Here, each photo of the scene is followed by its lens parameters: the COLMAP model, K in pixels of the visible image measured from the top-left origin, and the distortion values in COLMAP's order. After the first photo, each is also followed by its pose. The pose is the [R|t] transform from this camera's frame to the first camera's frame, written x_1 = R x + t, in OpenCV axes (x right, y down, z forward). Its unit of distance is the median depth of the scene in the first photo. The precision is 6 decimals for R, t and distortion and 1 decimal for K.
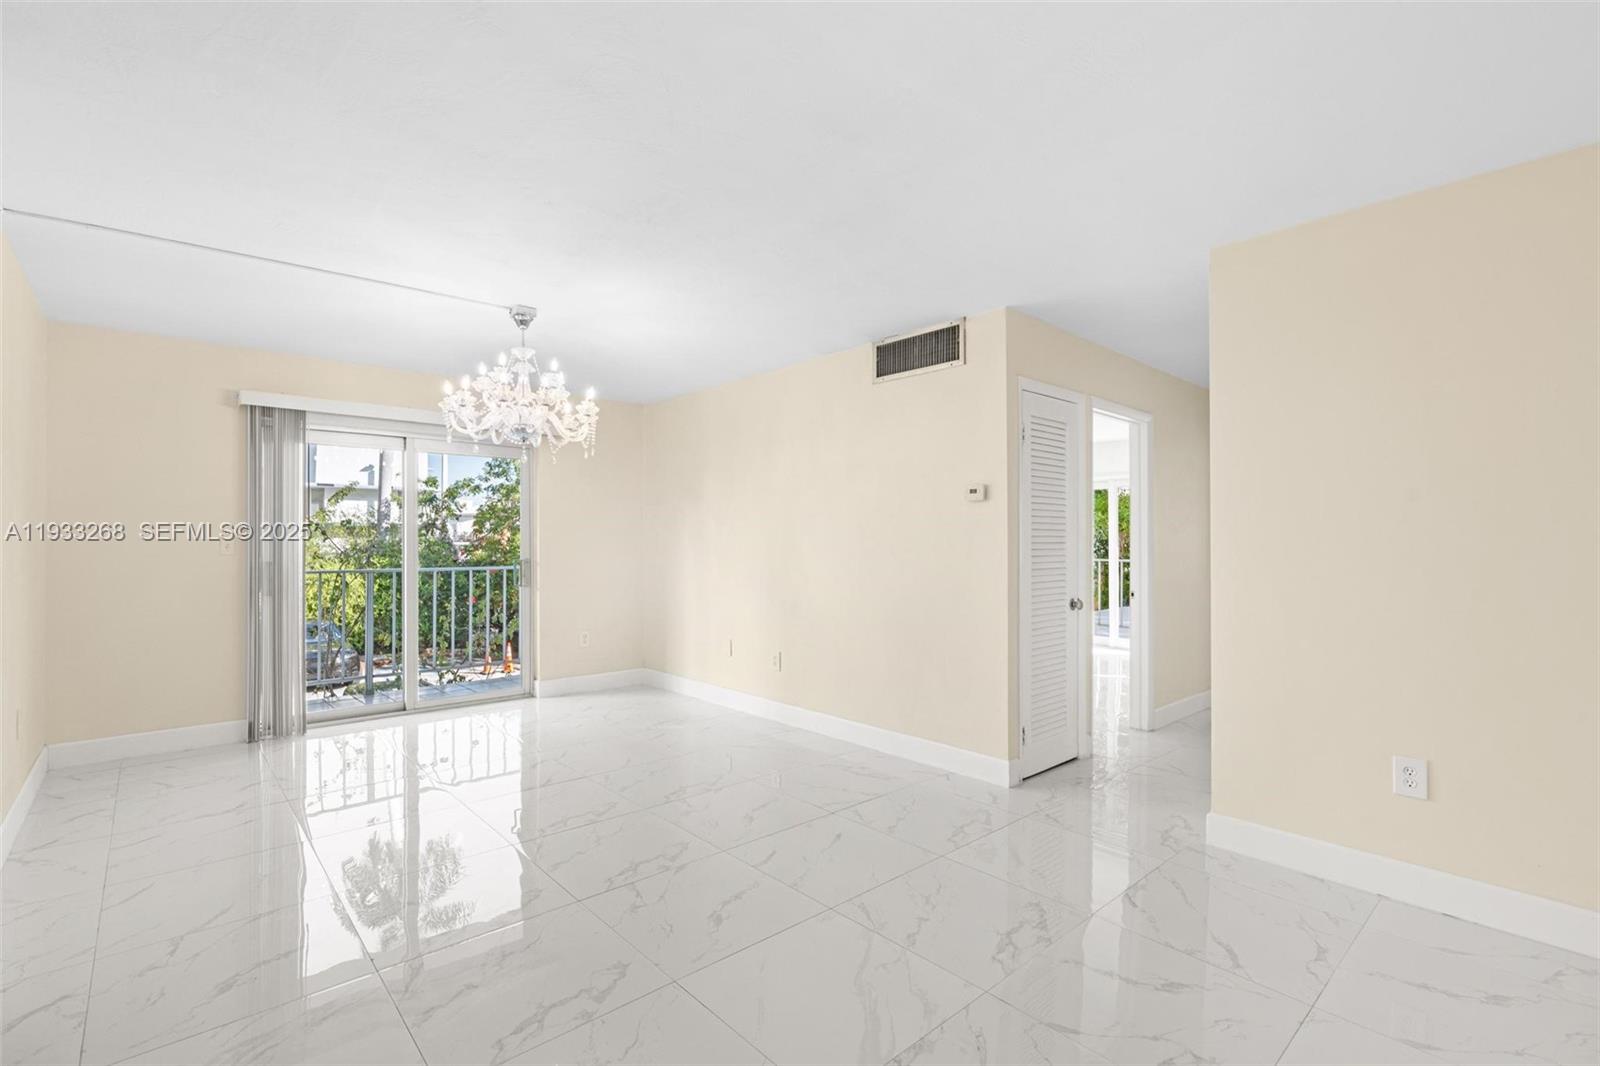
lens RADIAL K [[723.1, 0, 793.0], [0, 723.1, 531.8], [0, 0, 1]] dist [-0.012815, 0.004456]
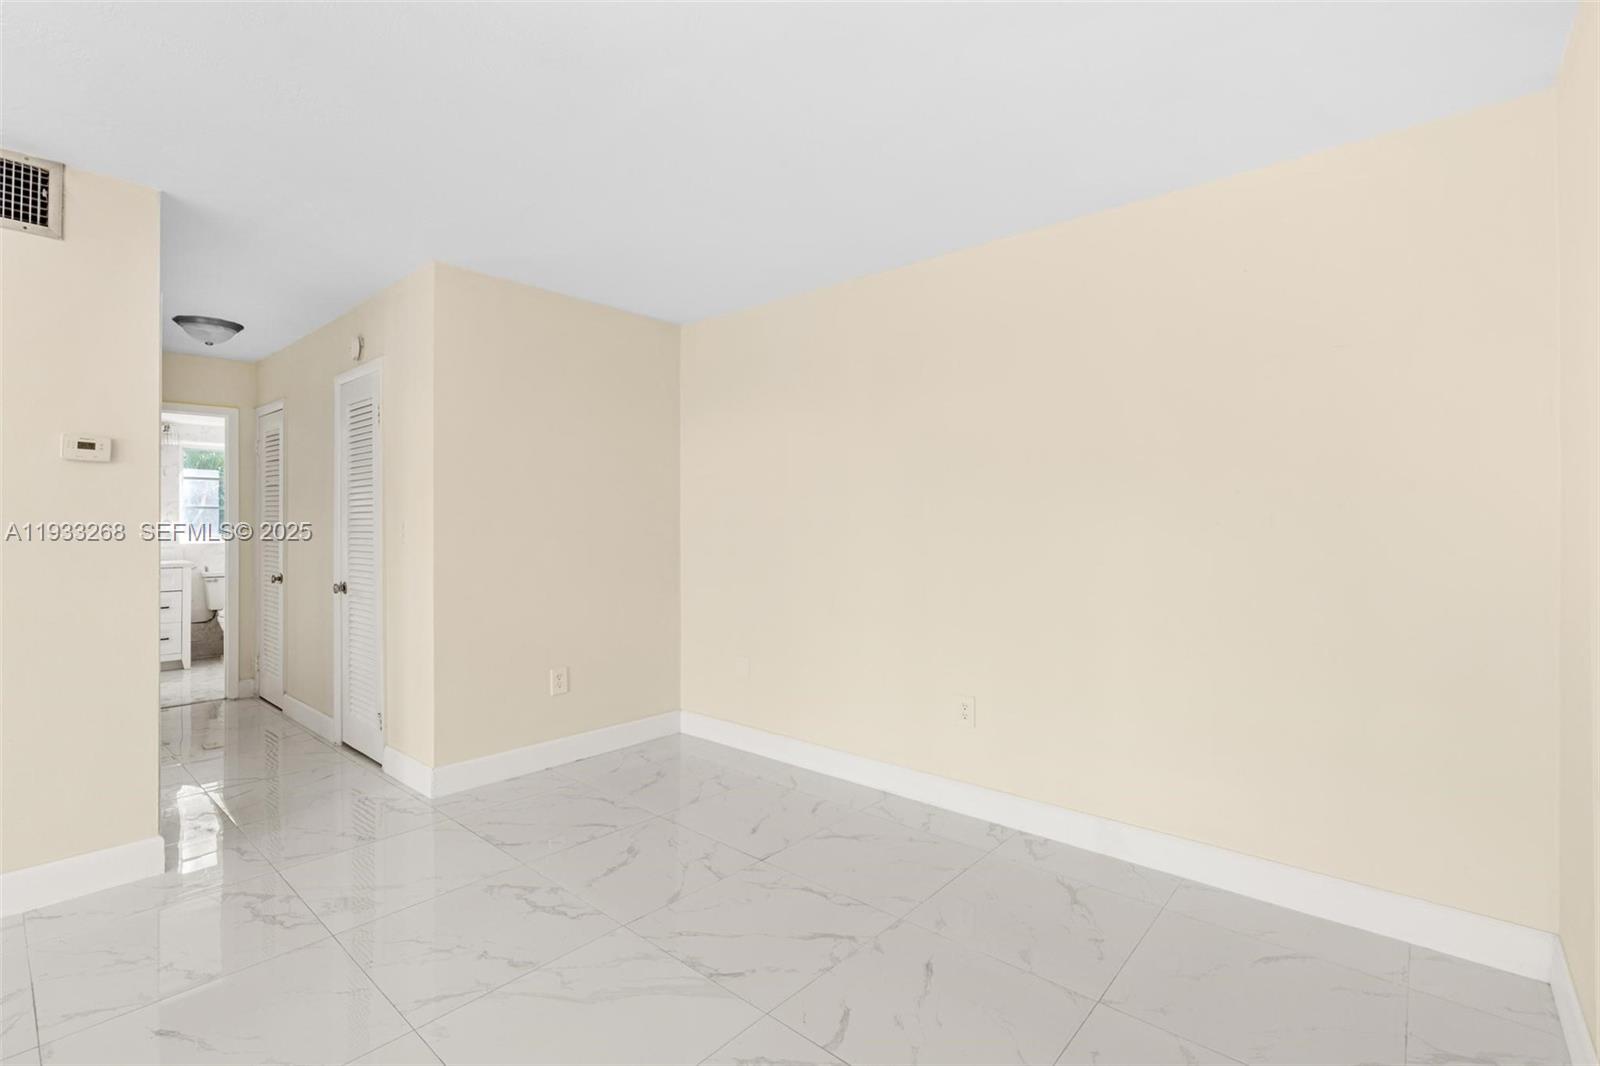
lens RADIAL K [[723.1, 0, 798.5], [0, 723.1, 518.3], [0, 0, 1]] dist [-0.012815, 0.004456]
pose [[-0.114097, 0.005076, 0.993457, -0.359641], [-0.012486, 0.999901, -0.006543, 0.003372], [-0.993391, -0.013151, -0.114023, 0.353013]]
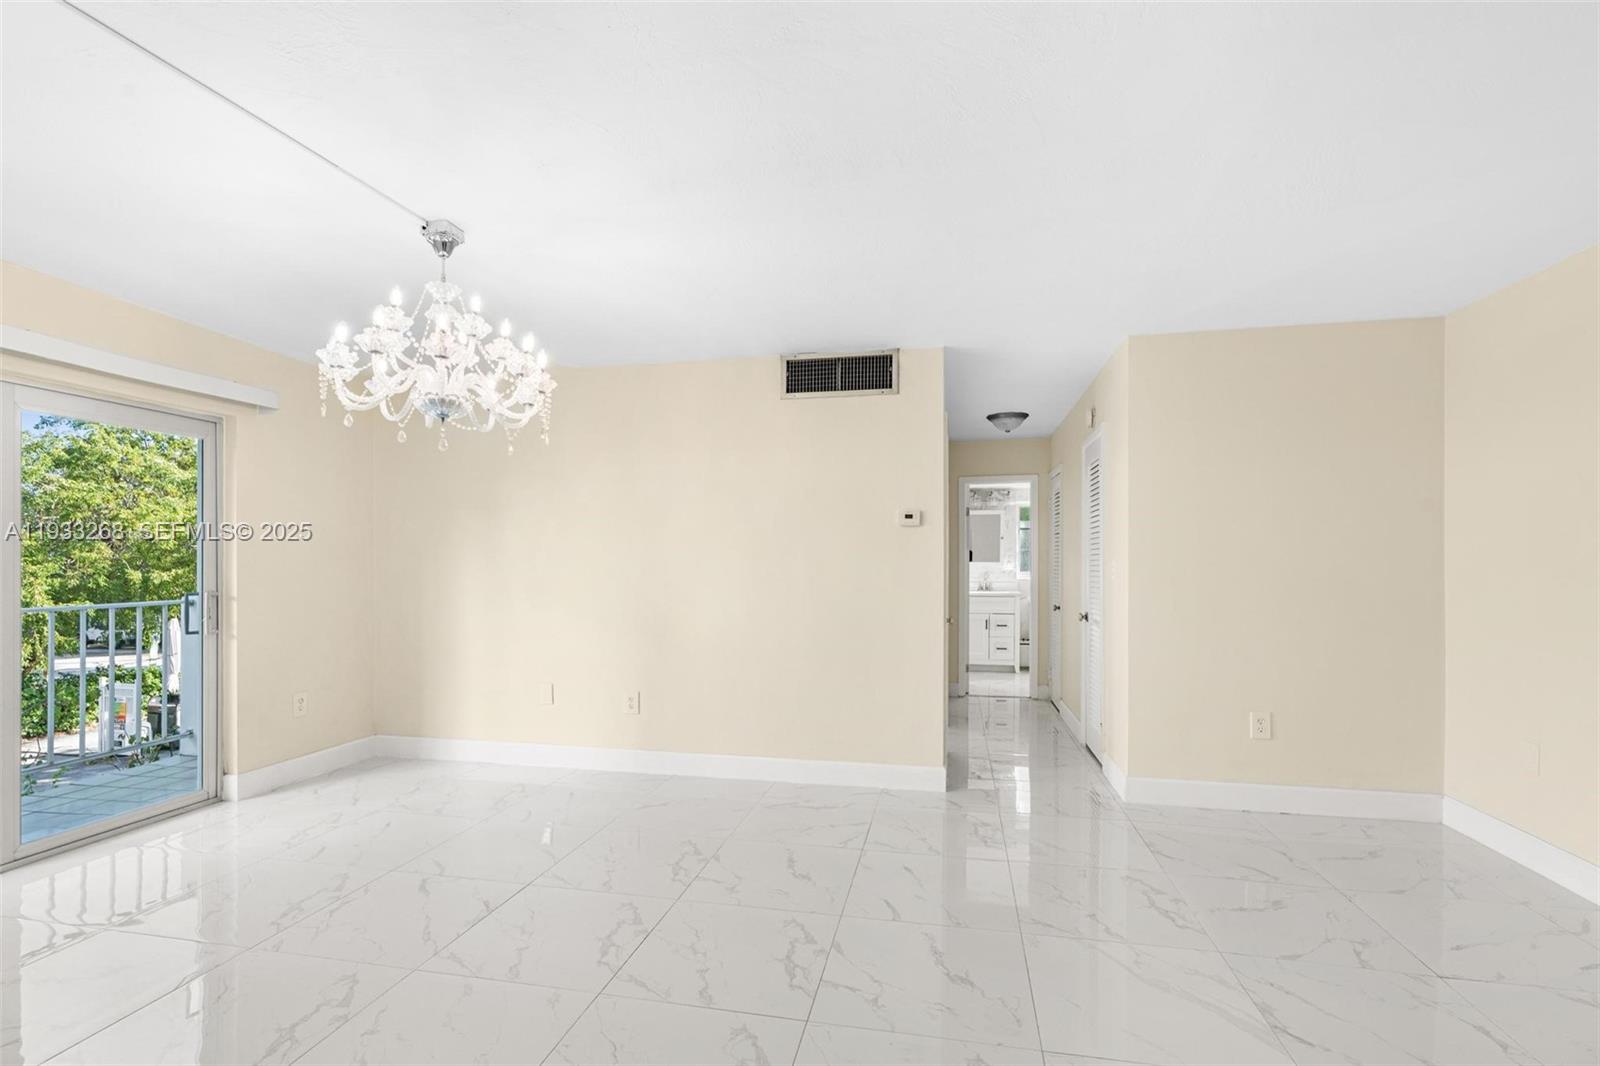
lens RADIAL K [[723.1, 0, 802.6], [0, 723.1, 556.7], [0, 0, 1]] dist [-0.012815, 0.004456]
pose [[0.805244, 0.002986, 0.592937, -0.394462], [-0.006254, 0.999974, 0.003458, -0.000416], [-0.592911, -0.006492, 0.805242, 0.194782]]
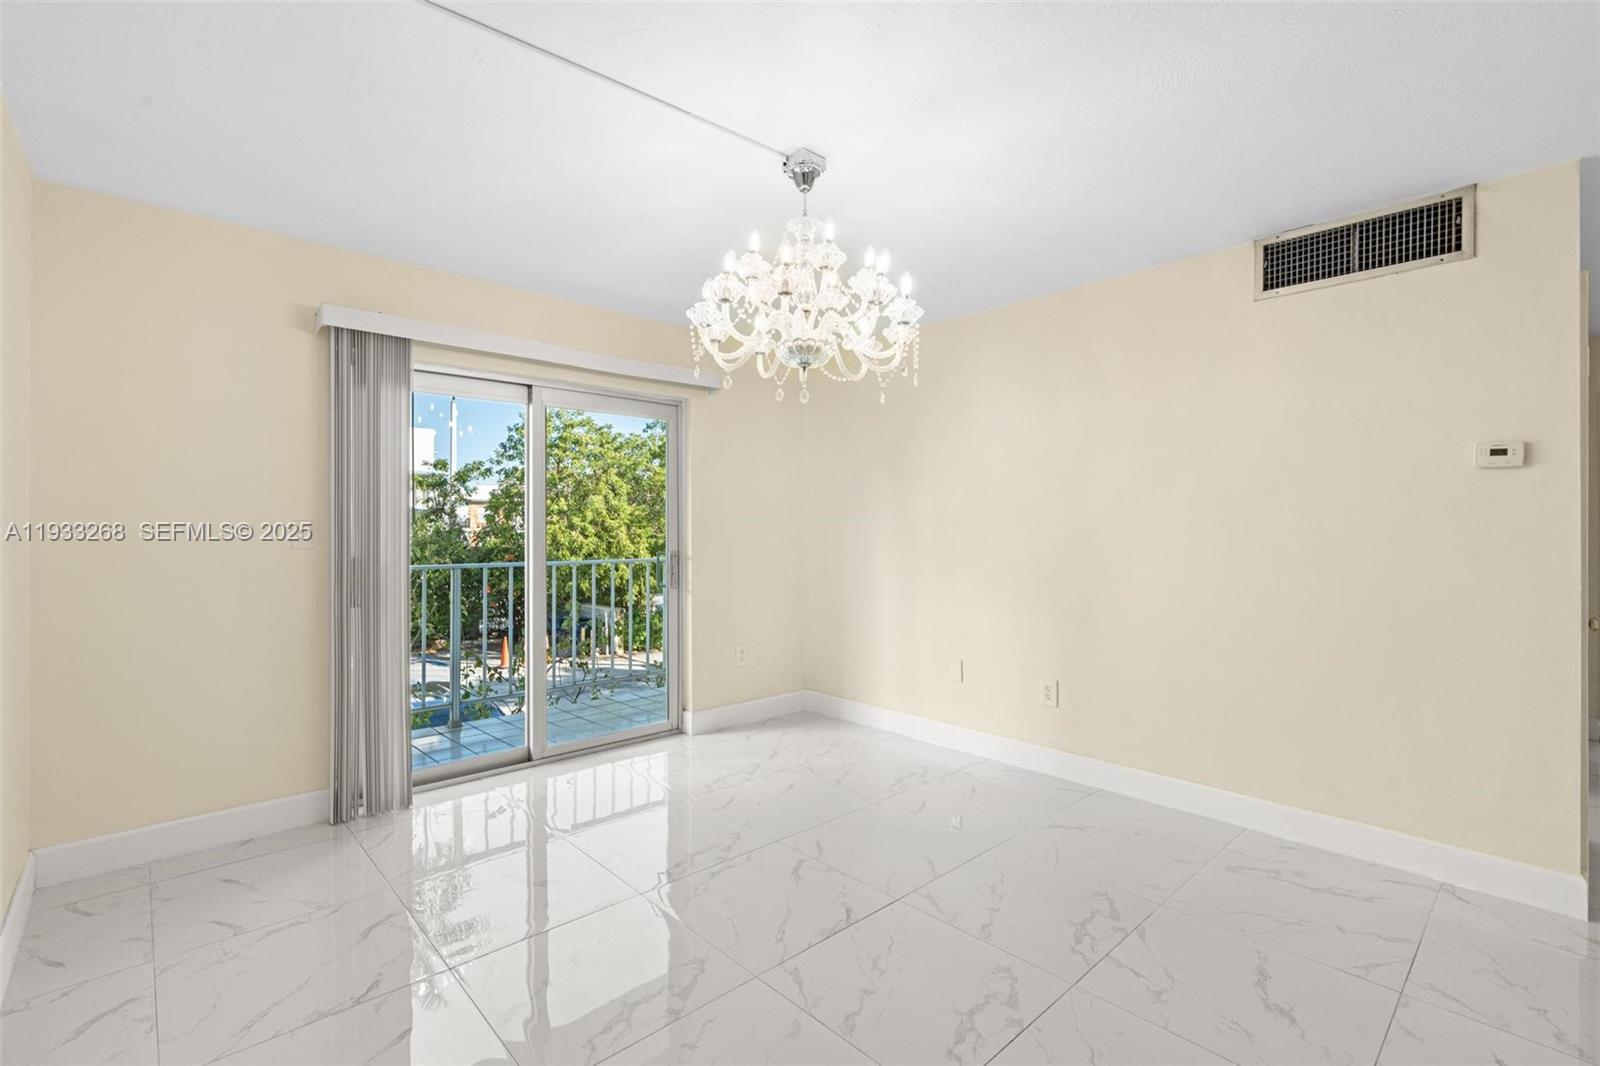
lens RADIAL K [[723.1, 0, 797.1], [0, 723.1, 523.4], [0, 0, 1]] dist [-0.012815, 0.004456]
pose [[0.999873, 0.000082, 0.015955, -0.307175], [-0.000205, 0.999970, 0.007735, 0.002098], [-0.015954, -0.007737, 0.999843, 0.292803]]
